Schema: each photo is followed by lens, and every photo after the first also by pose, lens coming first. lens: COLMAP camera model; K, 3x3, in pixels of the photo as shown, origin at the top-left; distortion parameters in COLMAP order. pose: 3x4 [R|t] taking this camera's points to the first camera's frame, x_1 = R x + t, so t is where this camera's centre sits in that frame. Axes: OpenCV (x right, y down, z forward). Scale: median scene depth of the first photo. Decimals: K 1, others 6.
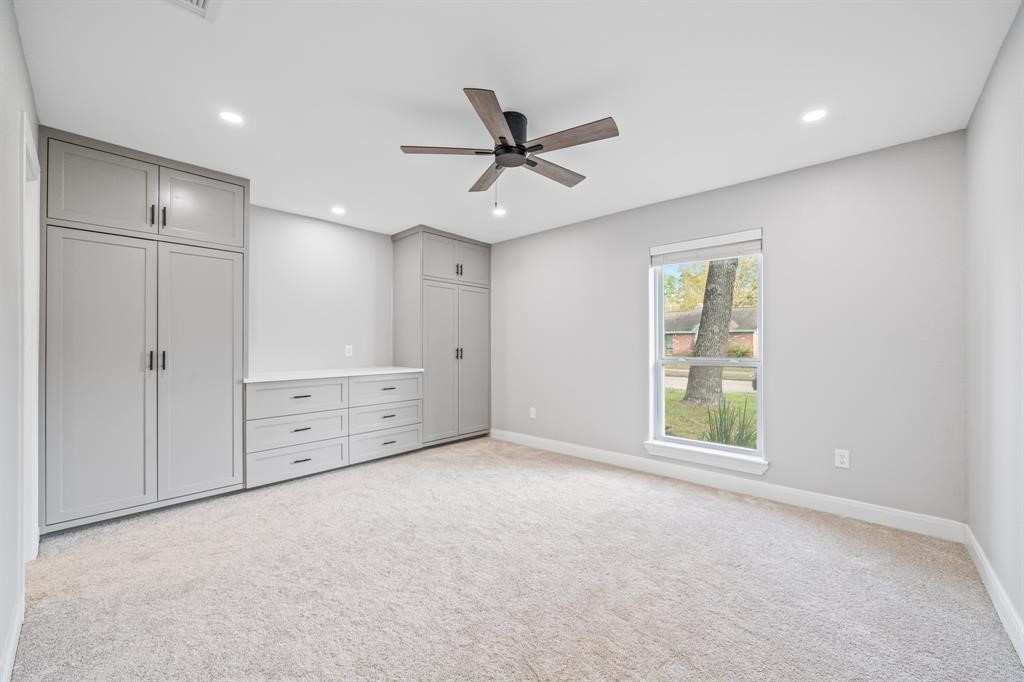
lens RADIAL K [[362.5, 0, 516.6], [0, 362.5, 341.5], [0, 0, 1]] dist [-0.001580, -0.000013]
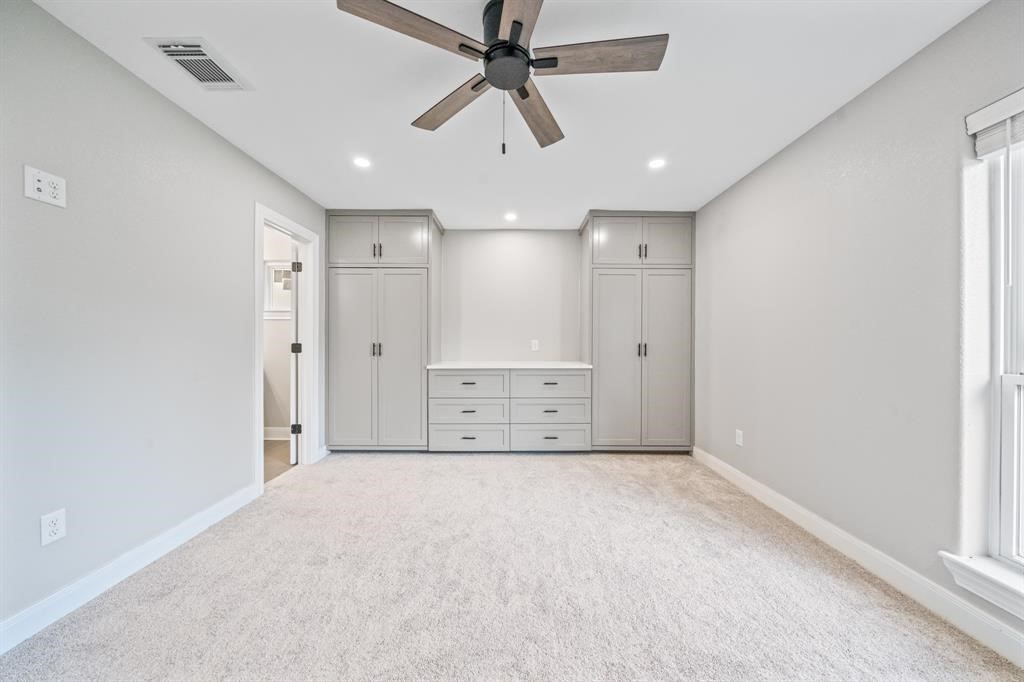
lens RADIAL K [[336.9, 0, 512.0], [0, 336.9, 341.0], [0, 0, 1]] dist [-0.004923, -0.000120]
pose [[0.701994, 0.003504, -0.712174, 0.253515], [0.003538, 0.999958, 0.008407, 0.005726], [0.712174, -0.008421, 0.701952, 0.305449]]
